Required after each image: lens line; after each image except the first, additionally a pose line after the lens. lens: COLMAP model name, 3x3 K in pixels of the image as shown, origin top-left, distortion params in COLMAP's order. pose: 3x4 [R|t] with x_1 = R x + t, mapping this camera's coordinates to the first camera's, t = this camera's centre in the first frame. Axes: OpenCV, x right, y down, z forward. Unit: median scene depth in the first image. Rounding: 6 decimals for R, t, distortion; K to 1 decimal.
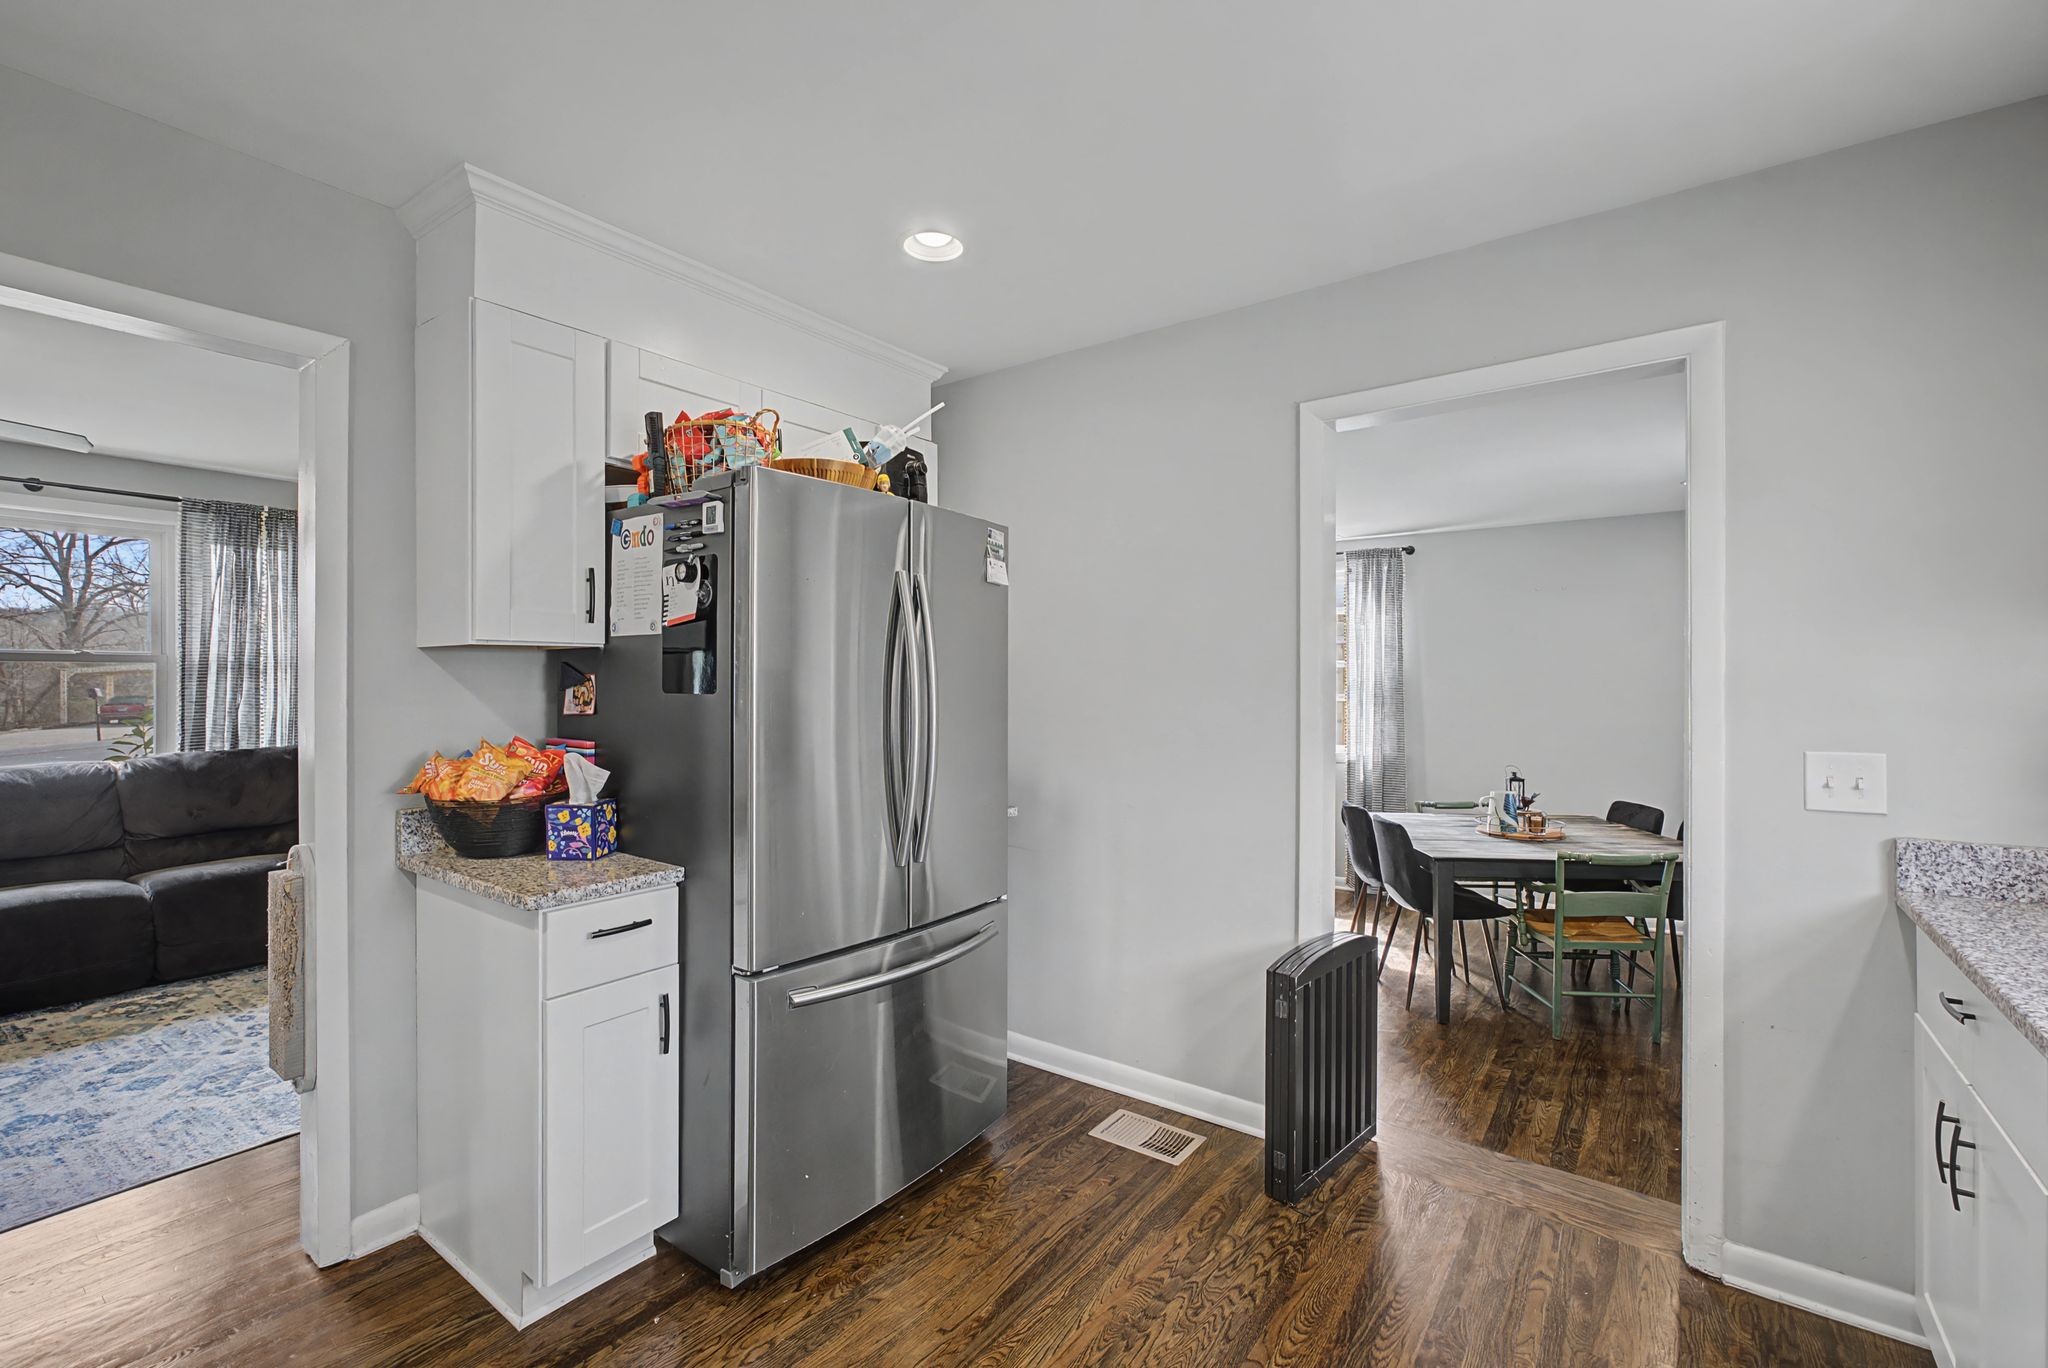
lens RADIAL K [[898.5, 0, 1009.5], [0, 898.5, 688.8], [0, 0, 1]] dist [-0.010703, 0.005189]
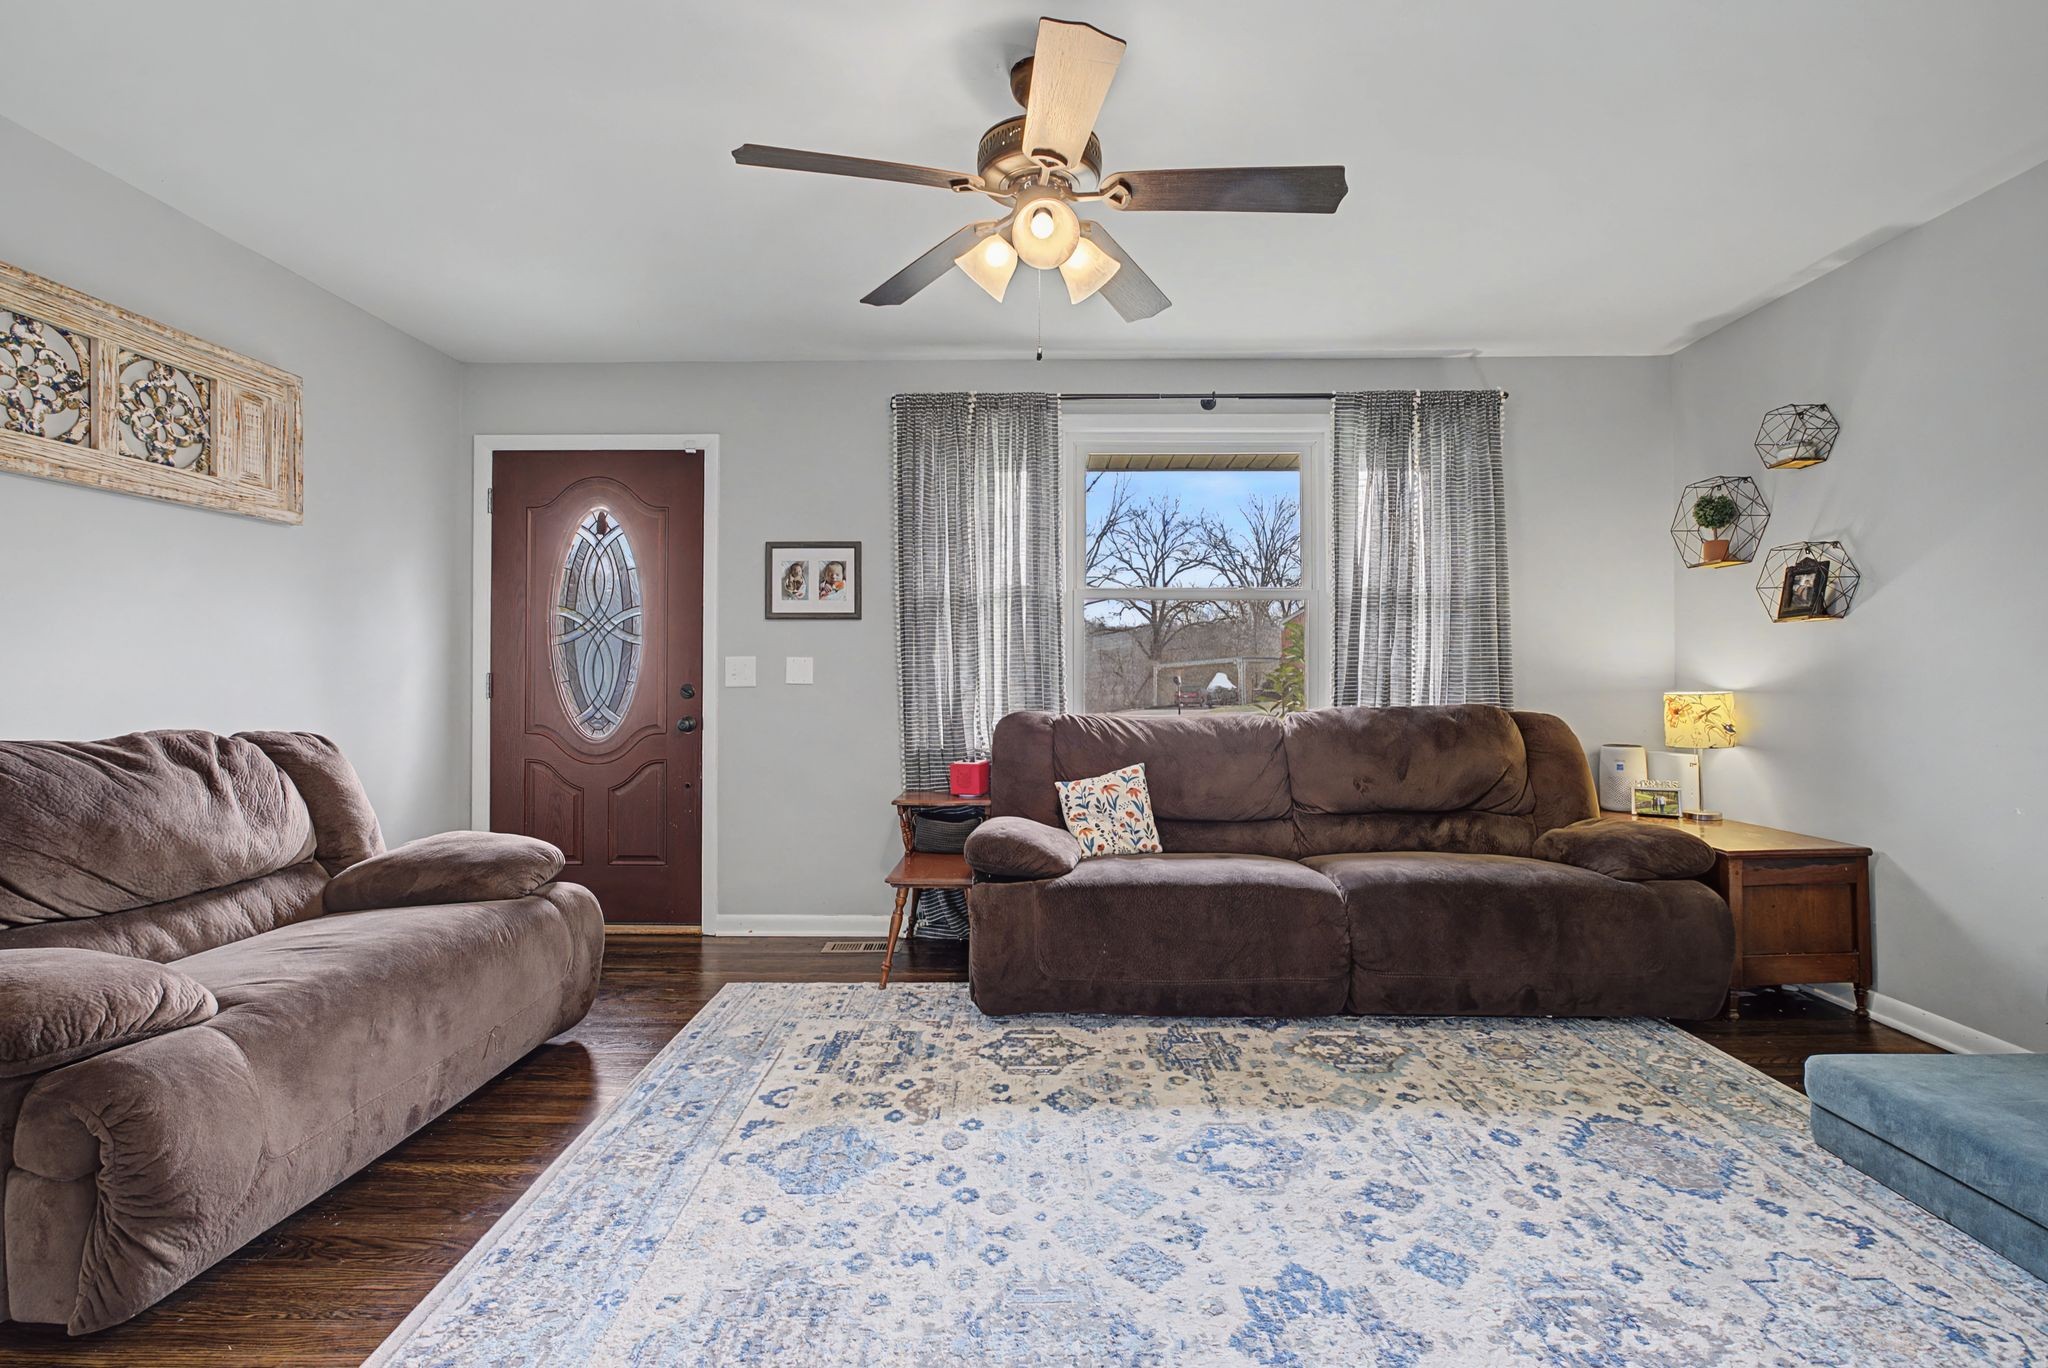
lens RADIAL K [[898.5, 0, 1009.5], [0, 898.5, 688.8], [0, 0, 1]] dist [-0.010703, 0.005189]
pose [[0.569683, 0.005467, -0.821846, -0.457301], [-0.002895, 0.999985, 0.004645, 0.054280], [0.821859, -0.000267, 0.569690, 0.317697]]
